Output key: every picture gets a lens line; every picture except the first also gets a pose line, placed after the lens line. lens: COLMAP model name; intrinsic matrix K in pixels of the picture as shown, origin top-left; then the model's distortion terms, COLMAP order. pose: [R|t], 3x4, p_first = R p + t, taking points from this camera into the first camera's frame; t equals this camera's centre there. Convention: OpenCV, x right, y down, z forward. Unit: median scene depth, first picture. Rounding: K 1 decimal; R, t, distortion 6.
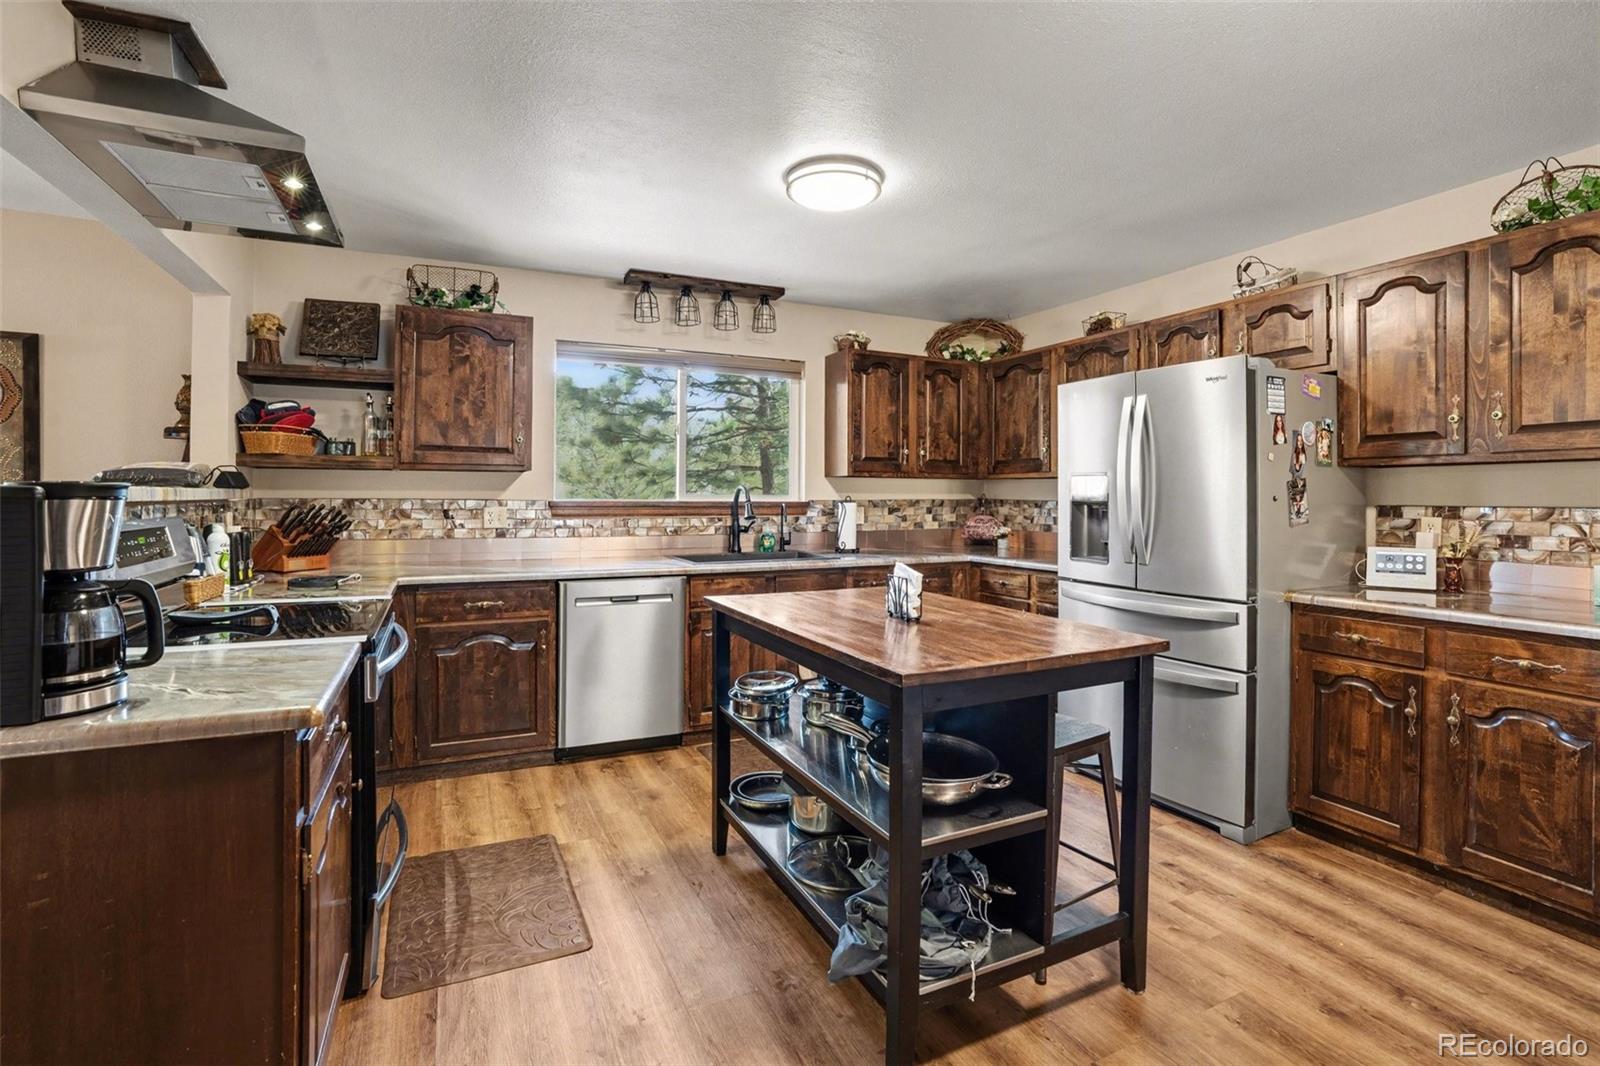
lens RADIAL K [[737.6, 0, 791.1], [0, 737.6, 508.7], [0, 0, 1]] dist [-0.055036, 0.016841]
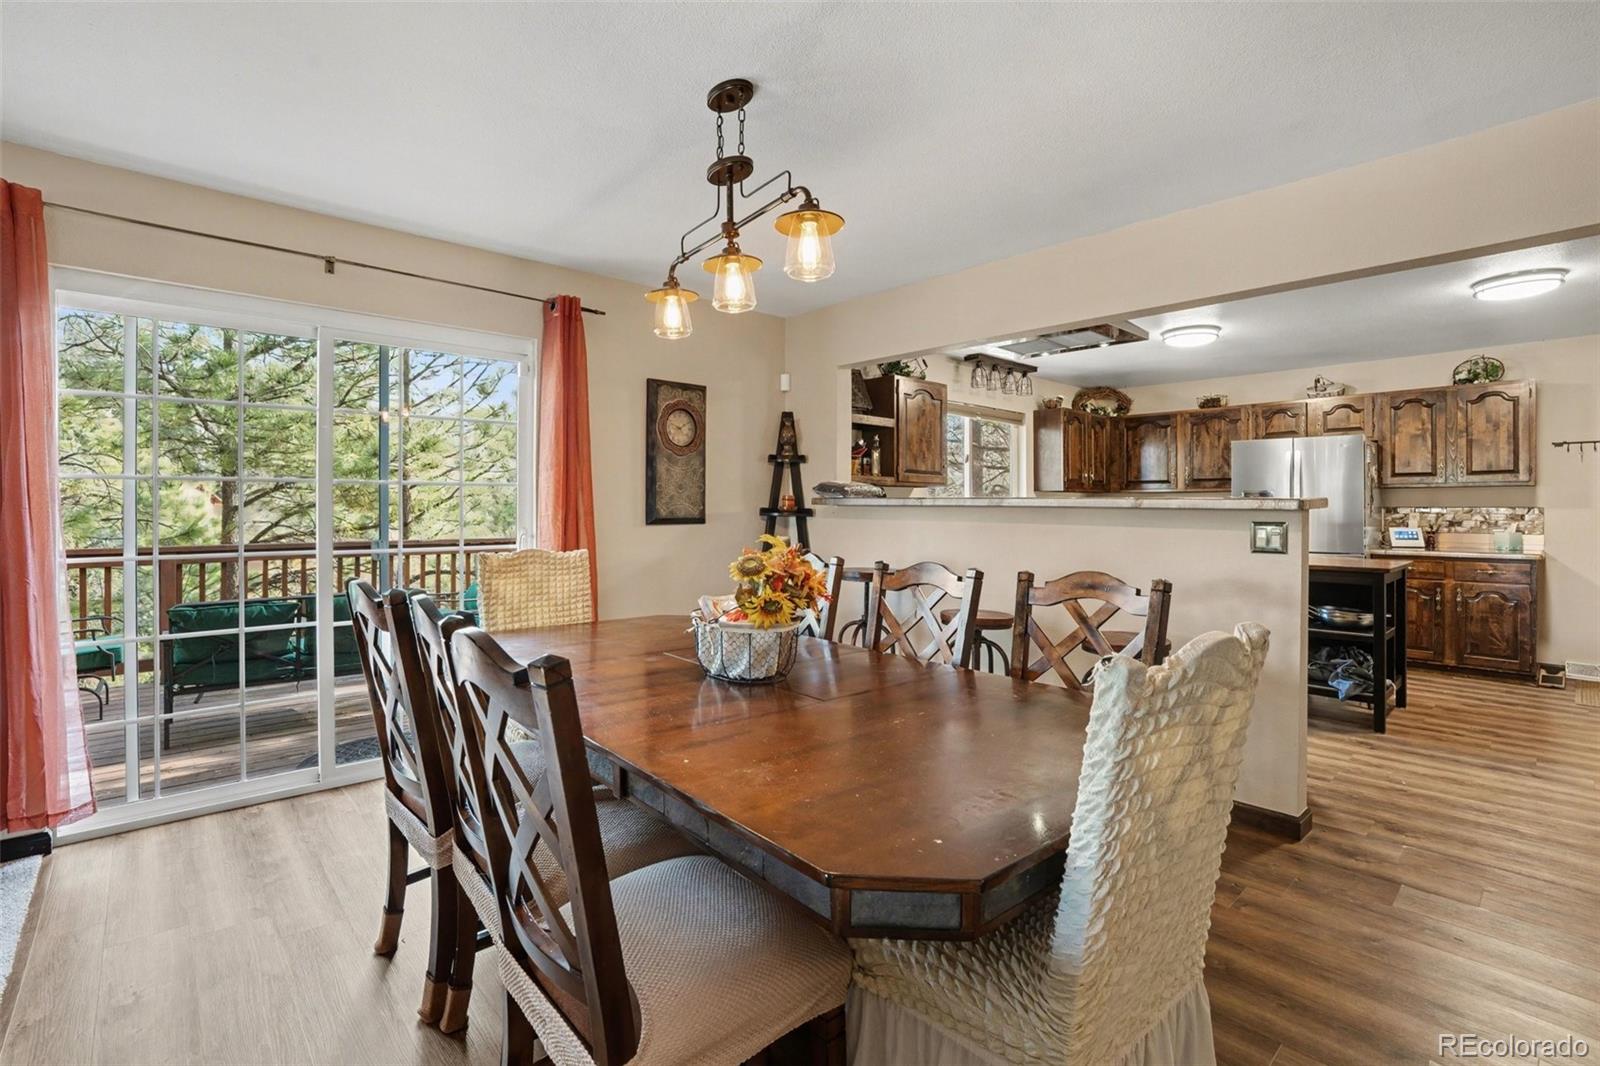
lens RADIAL K [[734.3, 0, 791.7], [0, 734.3, 519.8], [0, 0, 1]] dist [-0.054614, 0.020721]
pose [[0.958562, -0.009186, 0.284737, -1.554564], [0.008500, 0.999957, 0.003644, 0.010242], [-0.284758, -0.001073, 0.958599, -0.509964]]
